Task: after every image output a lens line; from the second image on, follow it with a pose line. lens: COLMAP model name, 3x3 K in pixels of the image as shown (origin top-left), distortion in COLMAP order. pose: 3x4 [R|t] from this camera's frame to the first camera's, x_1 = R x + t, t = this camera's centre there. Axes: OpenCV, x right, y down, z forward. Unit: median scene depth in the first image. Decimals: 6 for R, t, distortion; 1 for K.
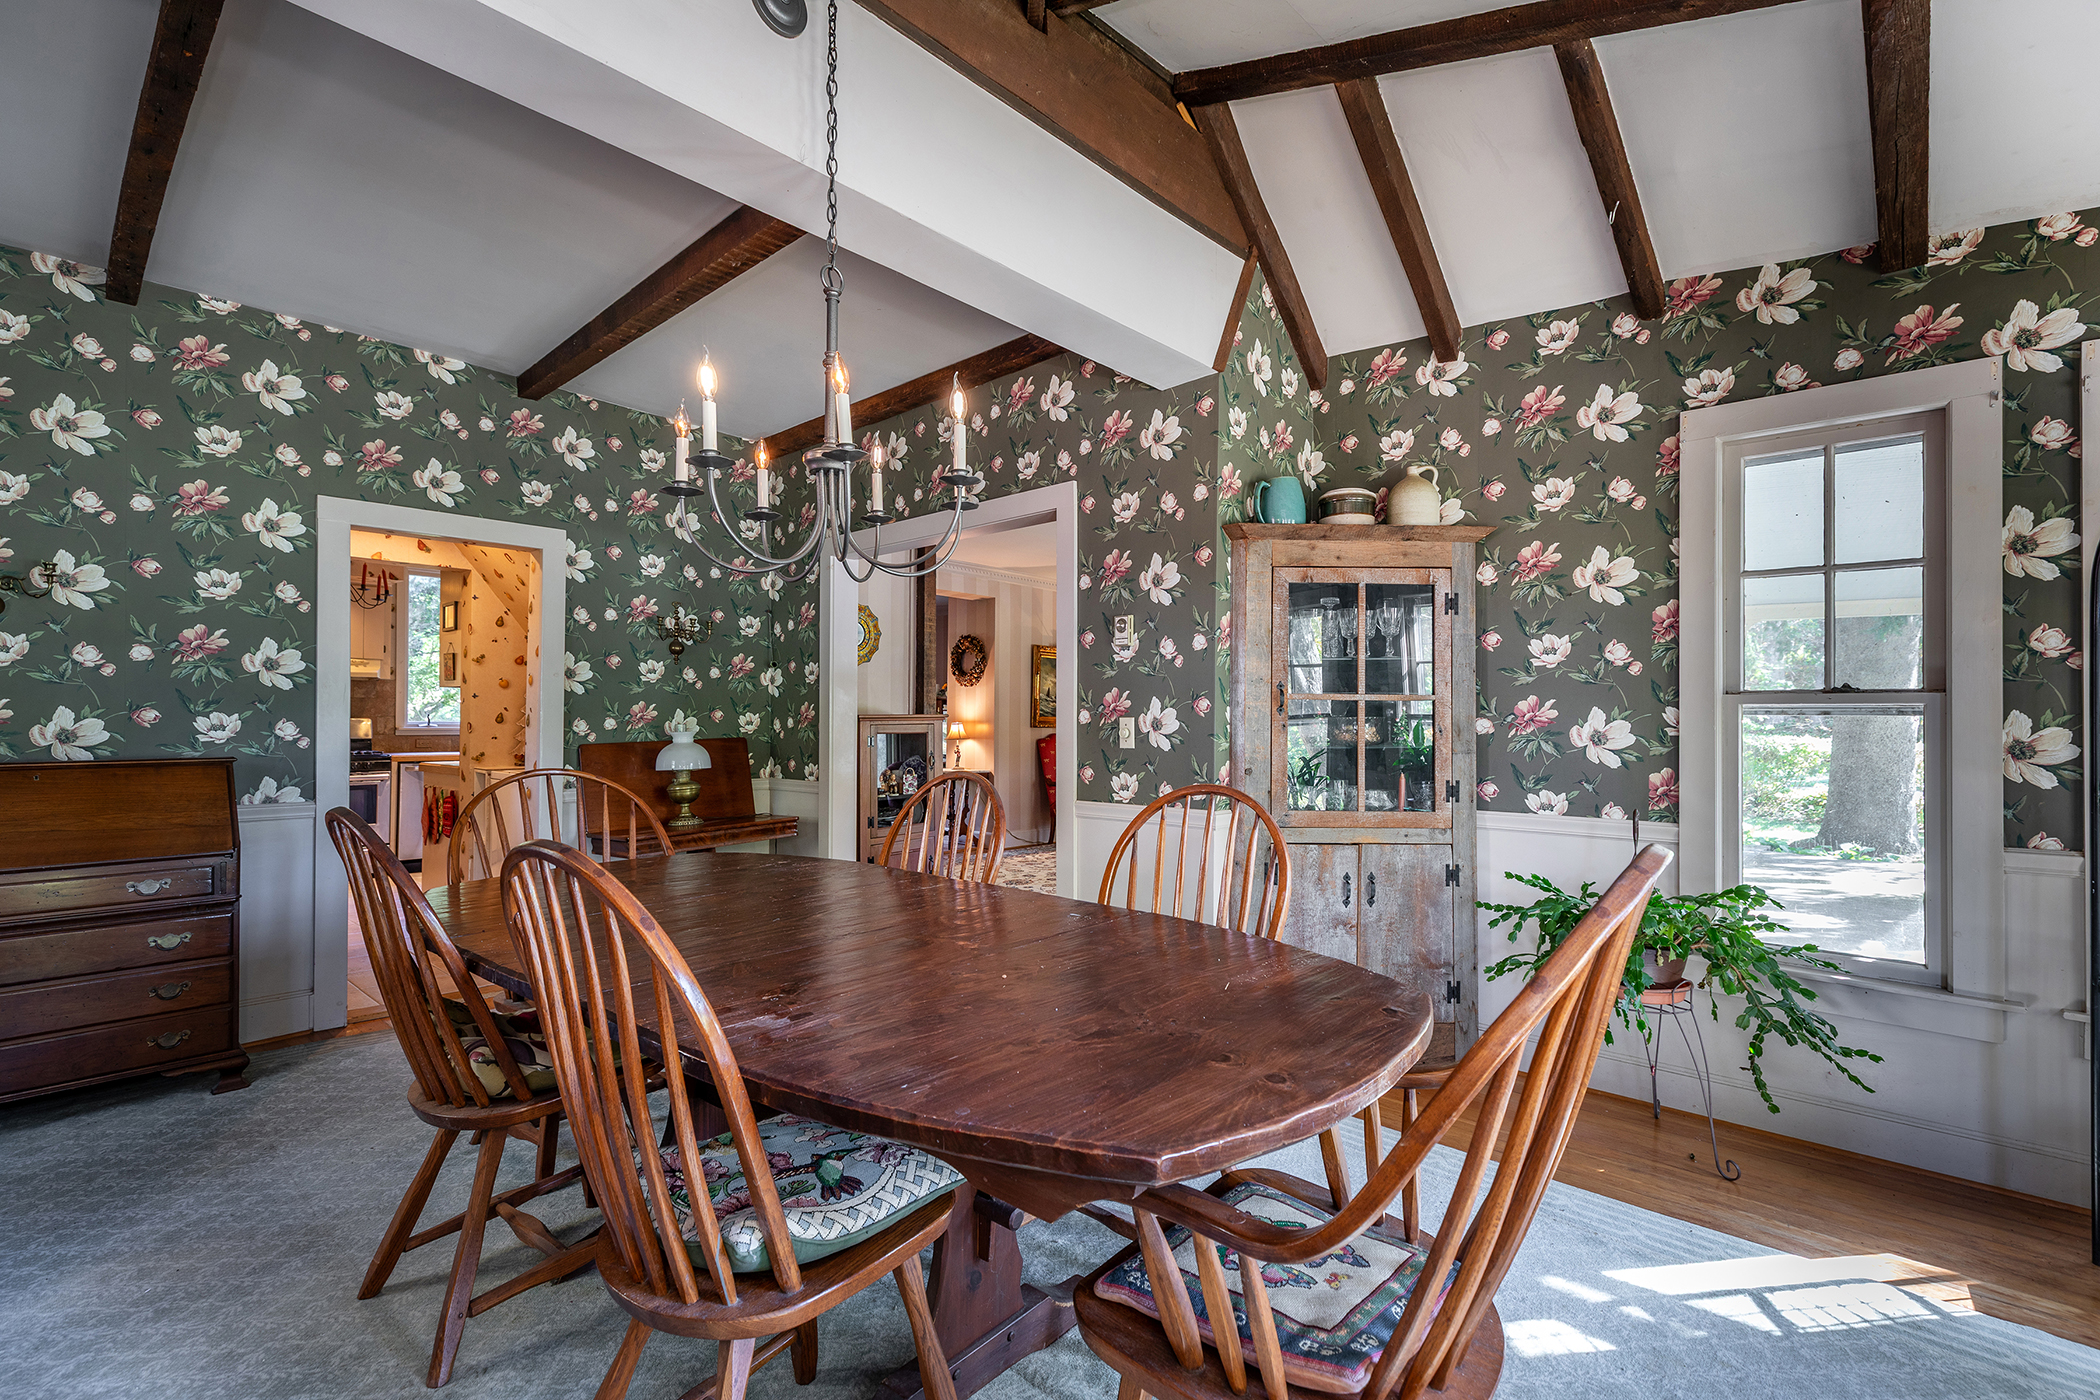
lens RADIAL K [[956.5, 0, 1037.7], [0, 956.5, 709.8], [0, 0, 1]] dist [0.011832, -0.004071]
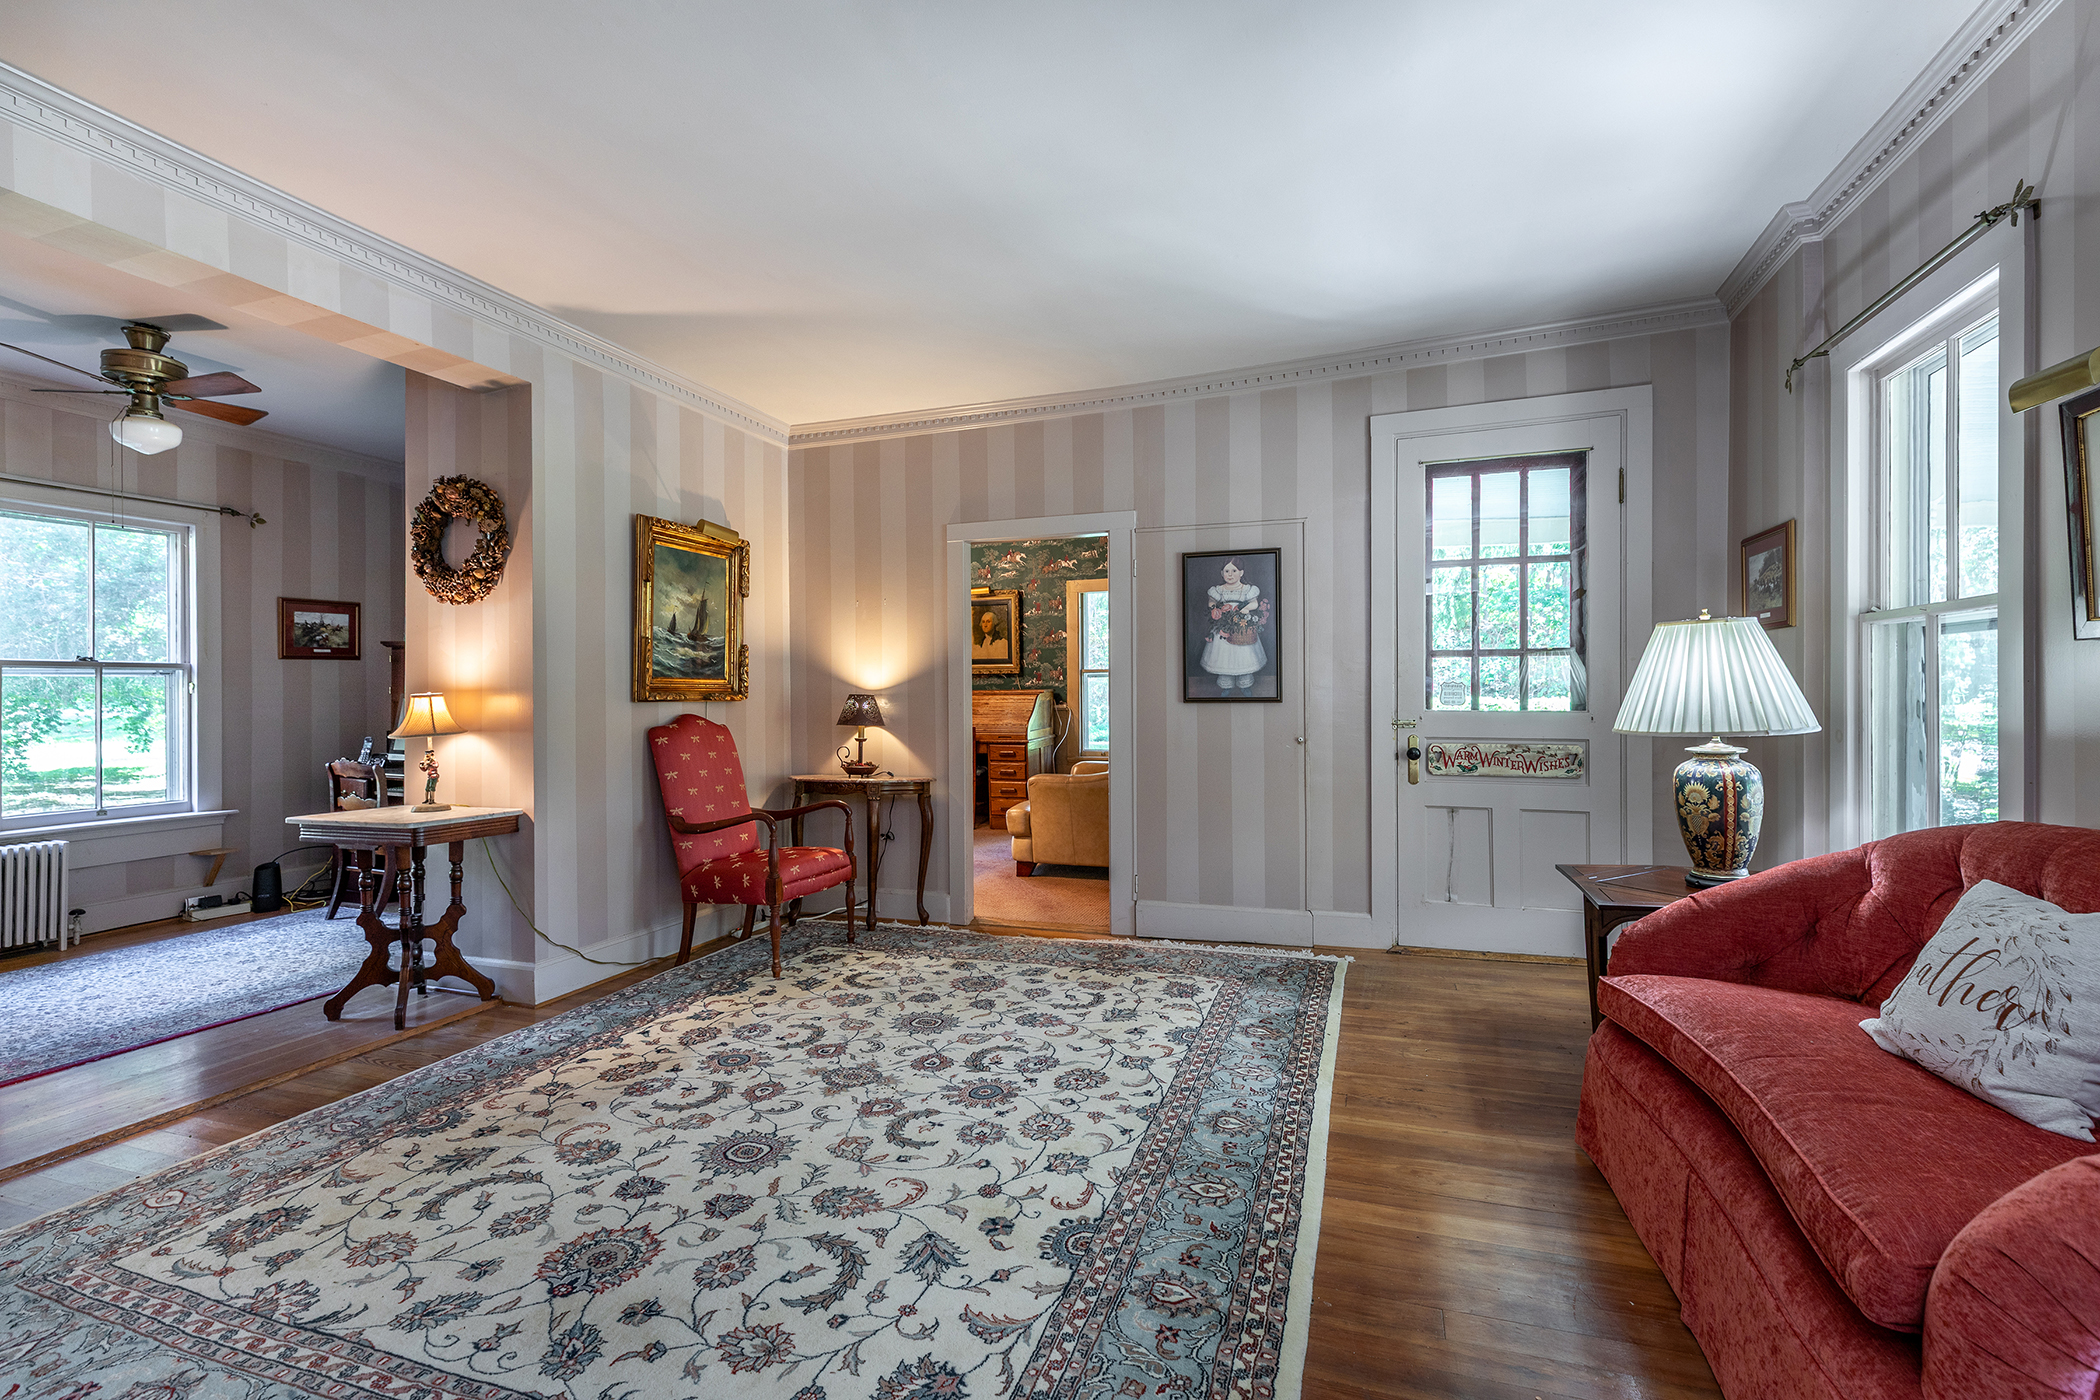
lens RADIAL K [[956.5, 0, 1054.9], [0, 956.5, 684.8], [0, 0, 1]] dist [0.011832, -0.004071]
pose [[0.911688, -0.011097, 0.410734, -0.027405], [0.008862, 0.999934, 0.007345, 0.023657], [-0.410788, -0.003056, 0.911726, 1.357169]]
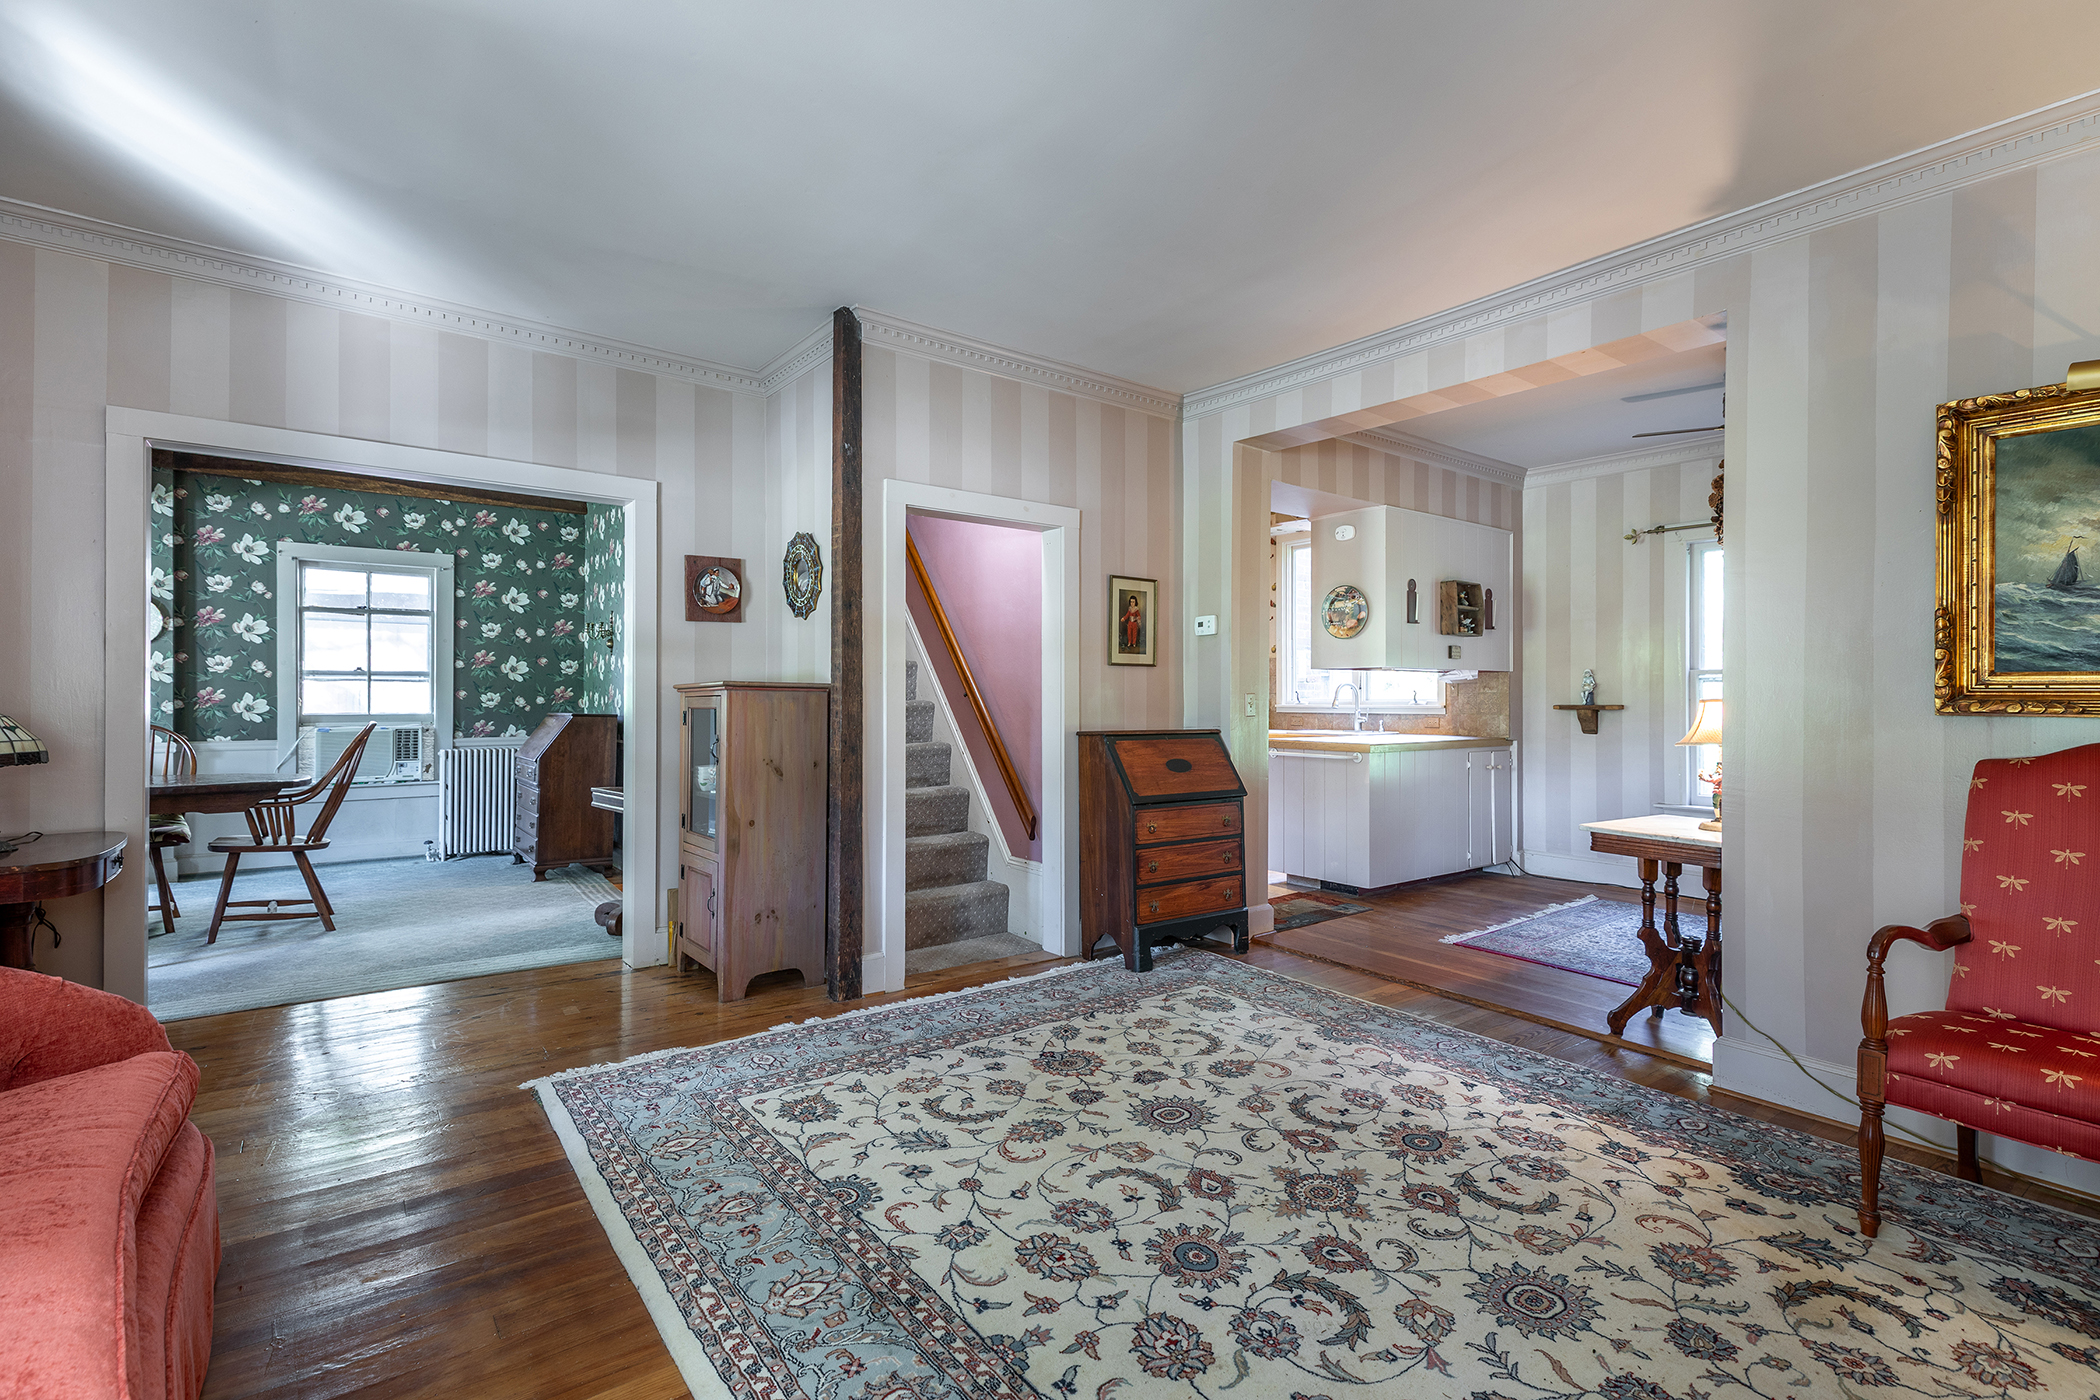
lens RADIAL K [[956.5, 0, 1041.7], [0, 956.5, 689.2], [0, 0, 1]] dist [0.011832, -0.004071]
pose [[-0.176698, -0.013972, -0.984166, 0.786698], [0.005476, 0.999870, -0.015178, 0.036228], [0.984250, -0.008071, -0.176599, 2.081737]]
